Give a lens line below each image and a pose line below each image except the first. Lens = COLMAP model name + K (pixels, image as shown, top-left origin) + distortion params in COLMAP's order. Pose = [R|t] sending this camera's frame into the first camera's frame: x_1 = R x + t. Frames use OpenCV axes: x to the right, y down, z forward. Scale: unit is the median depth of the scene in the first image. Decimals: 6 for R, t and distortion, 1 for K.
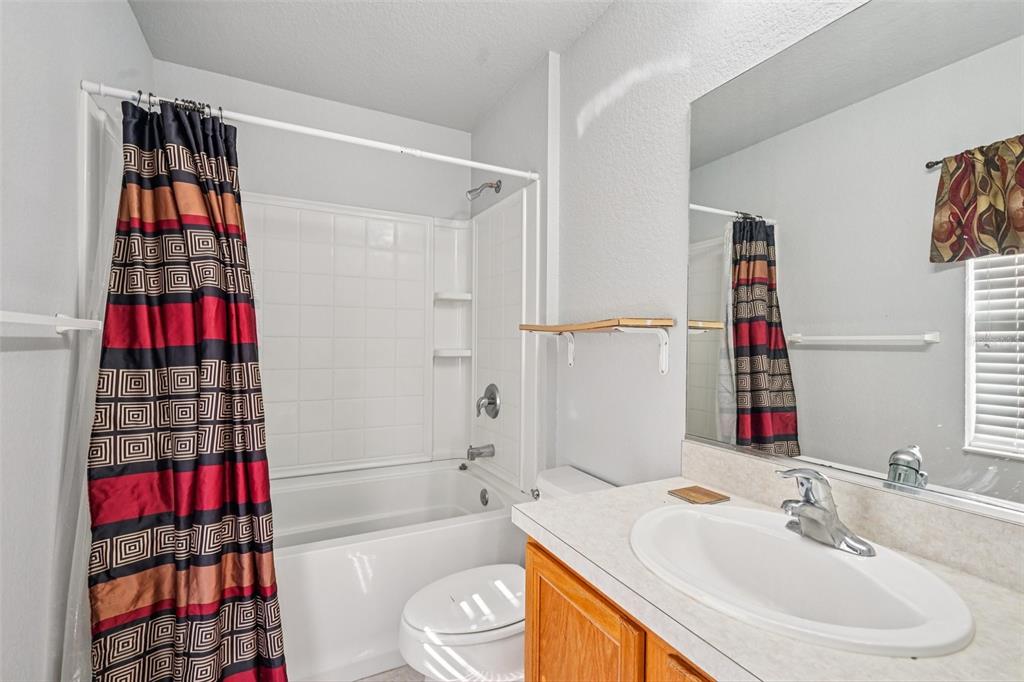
lens RADIAL K [[462.5, 0, 515.0], [0, 462.5, 344.2], [0, 0, 1]] dist [-0.002492, 0.000445]
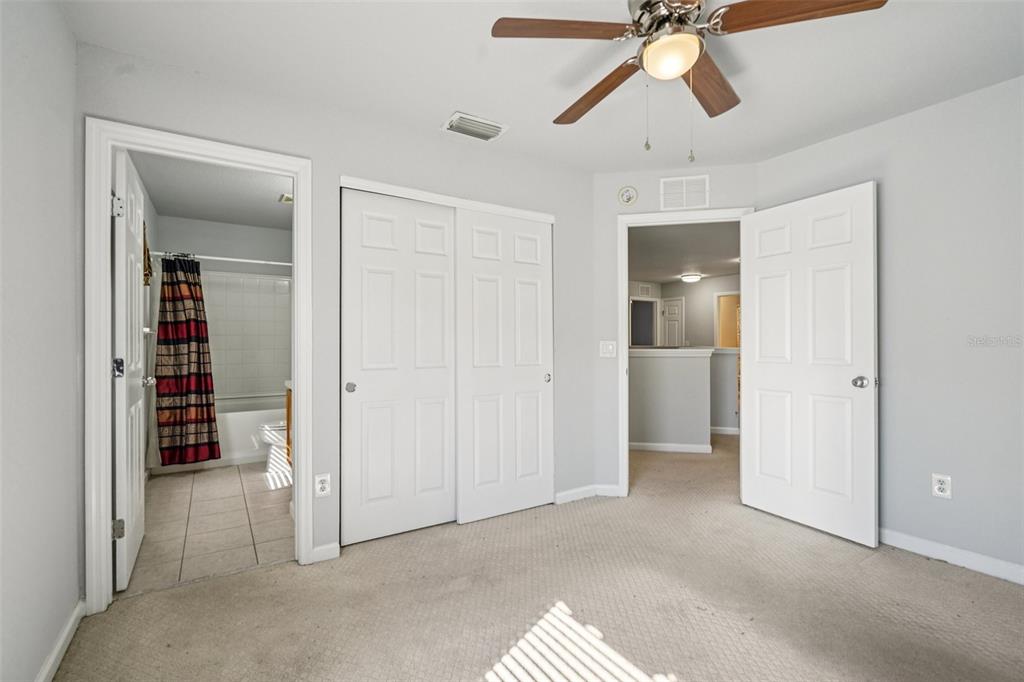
lens RADIAL K [[462.5, 0, 507.3], [0, 462.5, 342.3], [0, 0, 1]] dist [-0.002492, 0.000445]
pose [[0.996804, -0.001864, 0.079861, 1.177339], [0.000932, 0.999931, 0.011701, -0.001075], [-0.079878, -0.011589, 0.996737, -2.221255]]
